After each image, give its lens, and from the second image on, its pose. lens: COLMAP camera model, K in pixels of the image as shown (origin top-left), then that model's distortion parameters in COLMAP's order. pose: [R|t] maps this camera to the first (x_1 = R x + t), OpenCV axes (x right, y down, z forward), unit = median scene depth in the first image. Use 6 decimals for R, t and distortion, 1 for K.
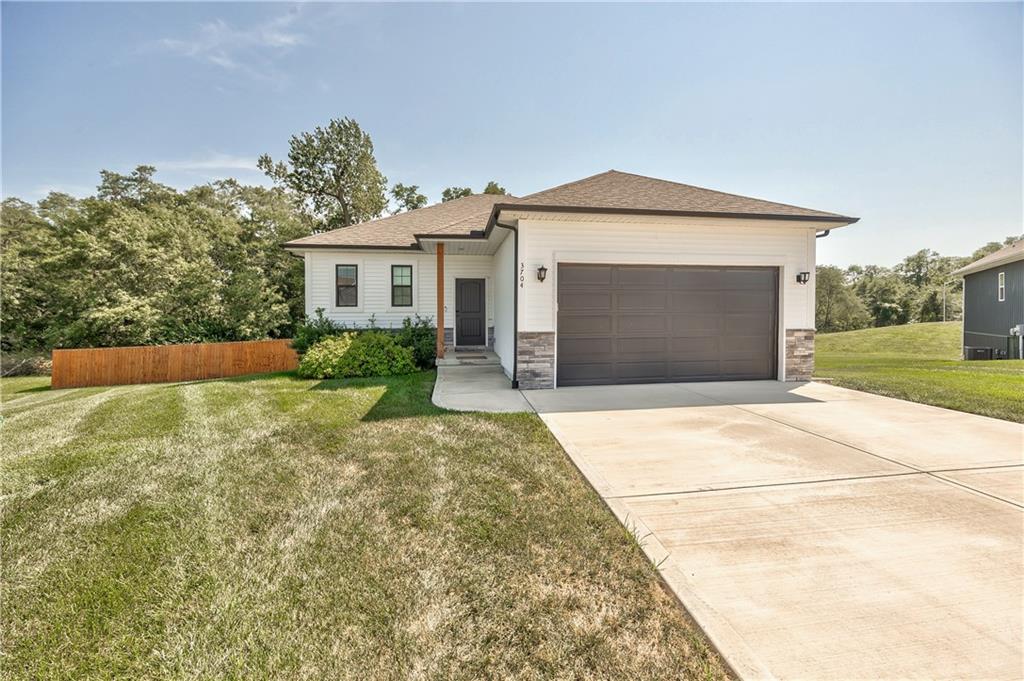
lens RADIAL K [[395.5, 0, 515.9], [0, 395.5, 355.6], [0, 0, 1]] dist [-0.000879, -0.000097]
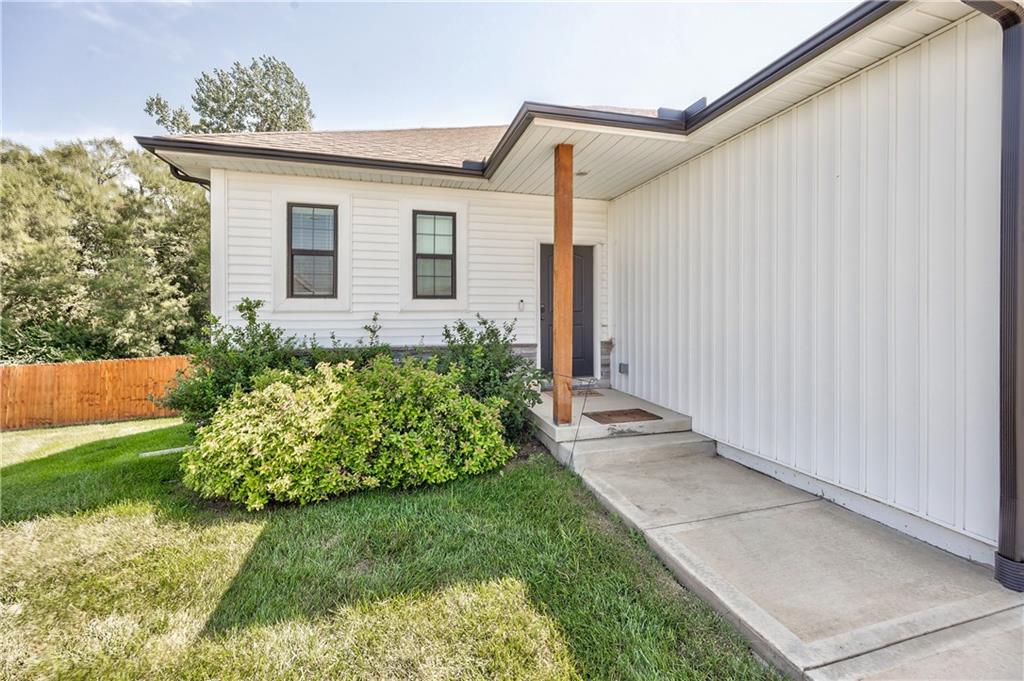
lens RADIAL K [[421.1, 0, 512.0], [0, 421.1, 340.5], [0, 0, 1]] dist [0.000342, 0.000066]
pose [[0.991798, -0.006450, 0.127650, -0.253944], [0.011688, 0.999118, -0.040327, -0.052083], [-0.127278, 0.041489, 0.990999, 0.481565]]
